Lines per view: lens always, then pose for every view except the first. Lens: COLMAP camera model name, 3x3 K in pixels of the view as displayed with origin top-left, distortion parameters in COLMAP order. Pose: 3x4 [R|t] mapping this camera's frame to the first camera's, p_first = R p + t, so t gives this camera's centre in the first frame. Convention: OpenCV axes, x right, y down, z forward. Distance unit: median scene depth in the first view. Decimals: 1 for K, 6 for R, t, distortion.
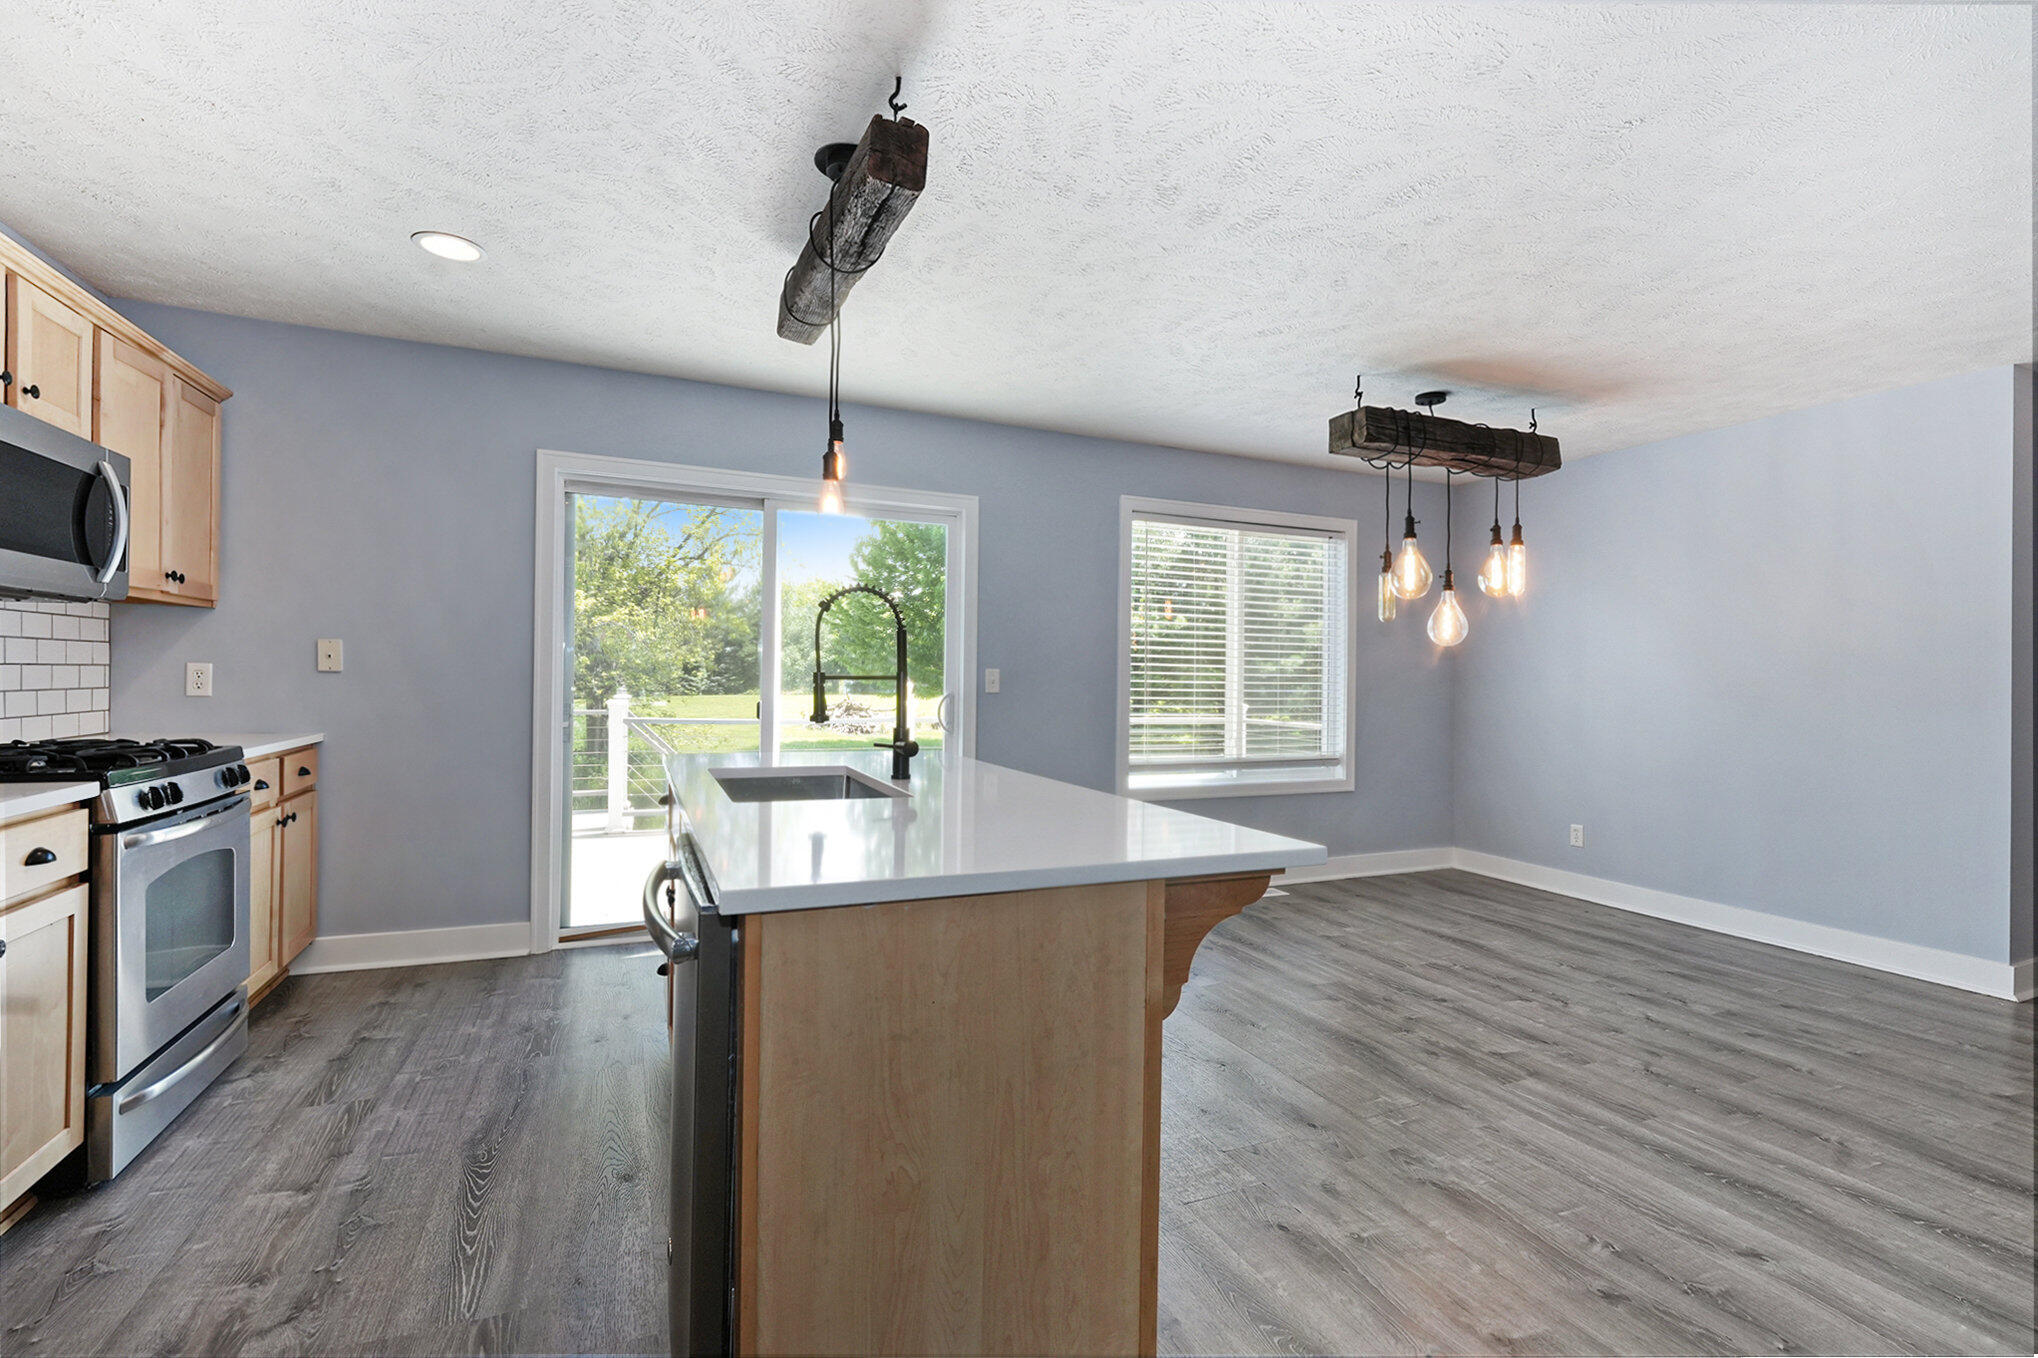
lens RADIAL K [[911.2, 0, 1008.9], [0, 911.2, 681.3], [0, 0, 1]] dist [0.013009, -0.000571]
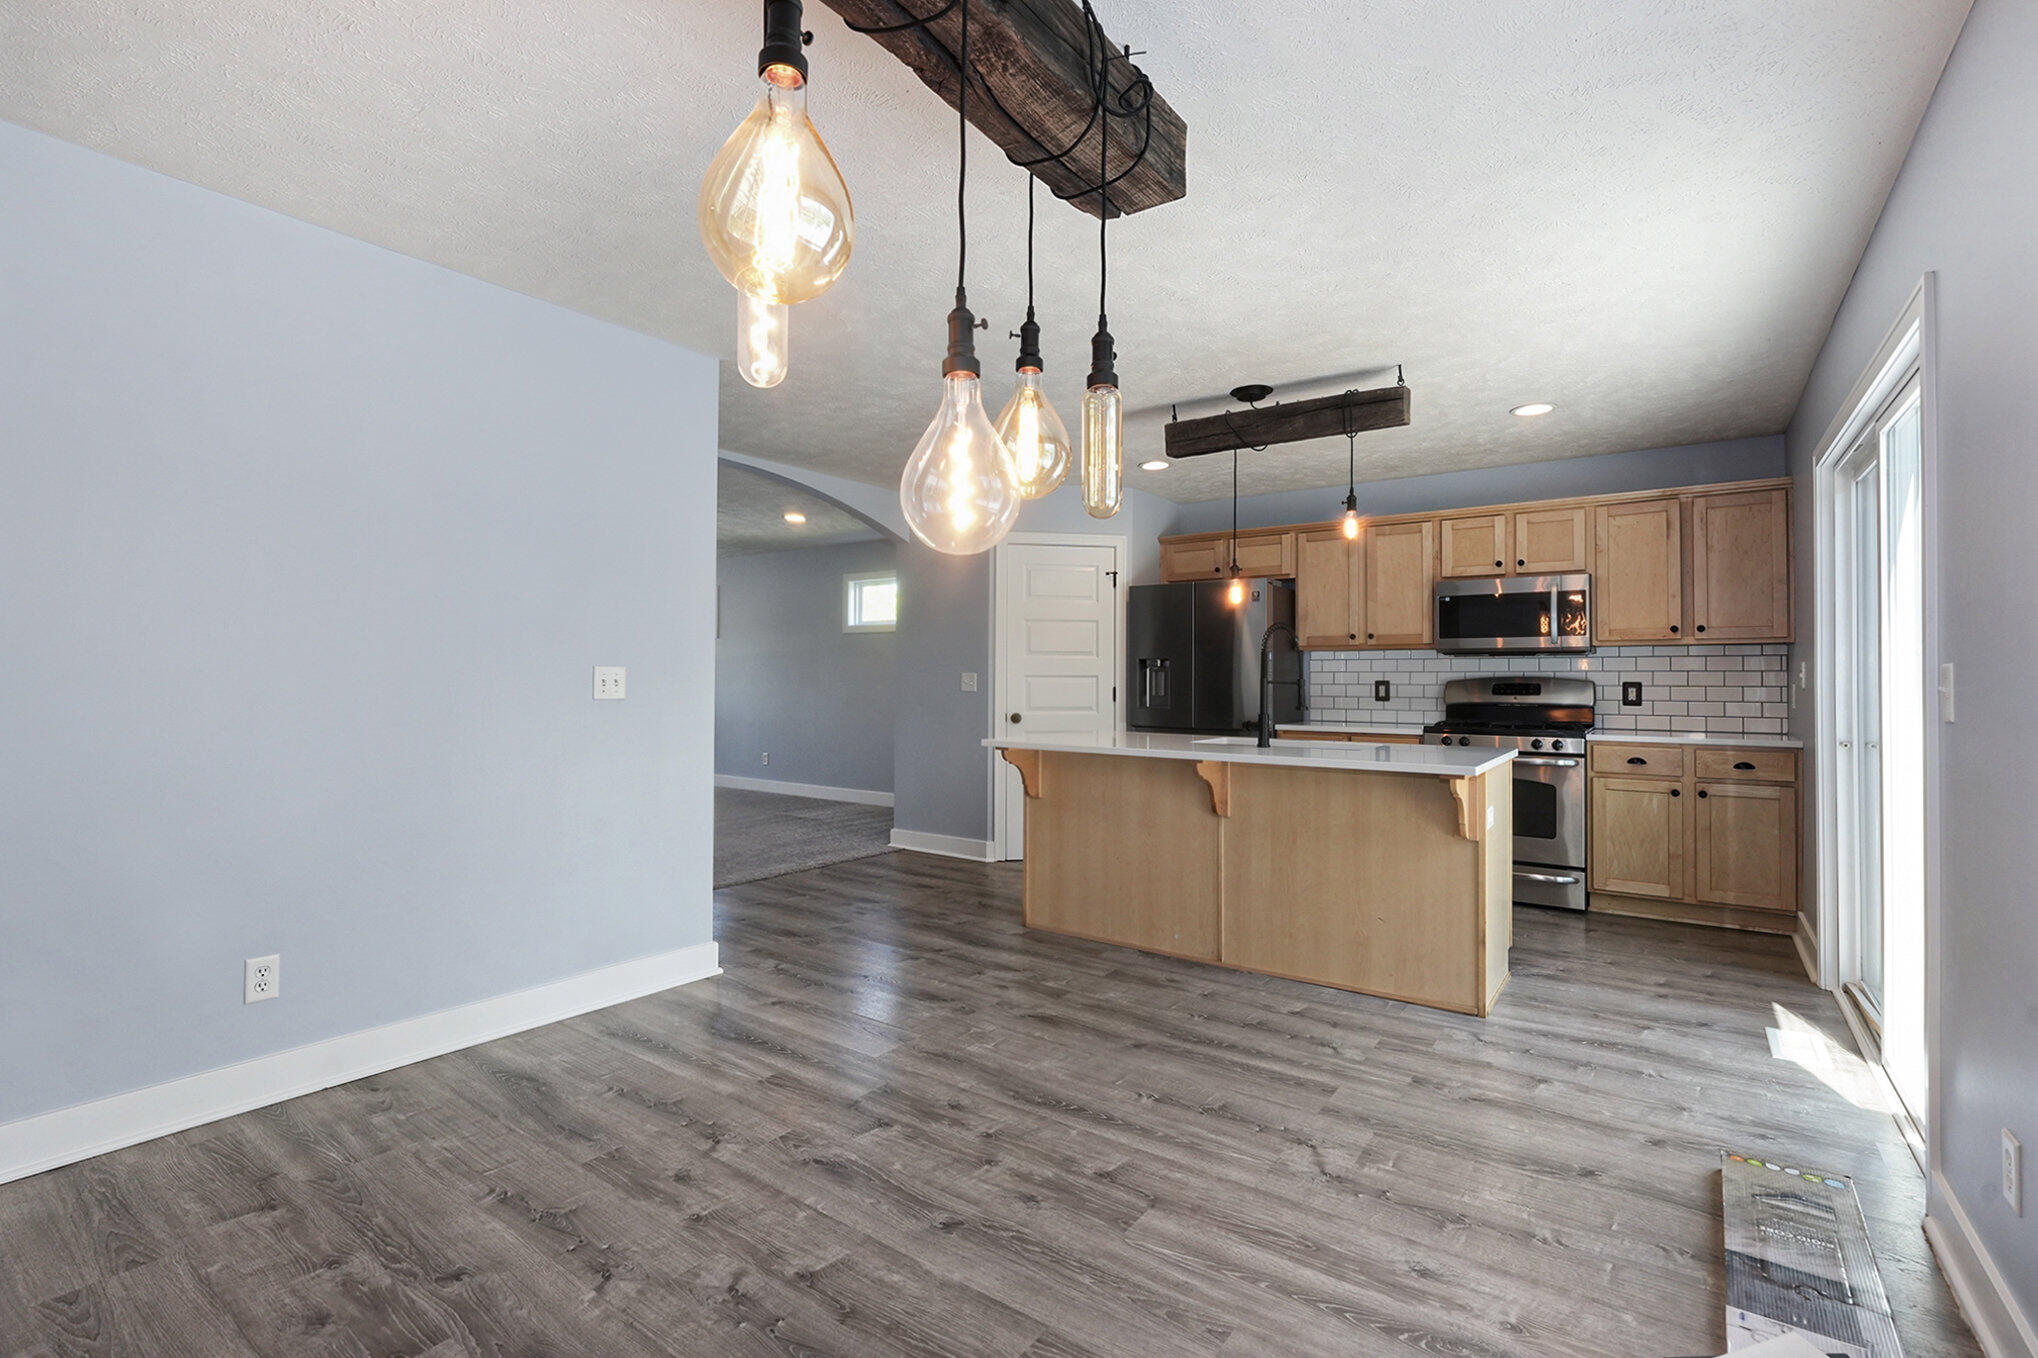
lens RADIAL K [[911.2, 0, 1024.9], [0, 911.2, 676.2], [0, 0, 1]] dist [0.013009, -0.000571]
pose [[-0.852170, -0.022753, -0.522769, 0.855164], [-0.018850, 0.999741, -0.012785, 0.018801], [0.522925, -0.001041, -0.852378, 1.748078]]
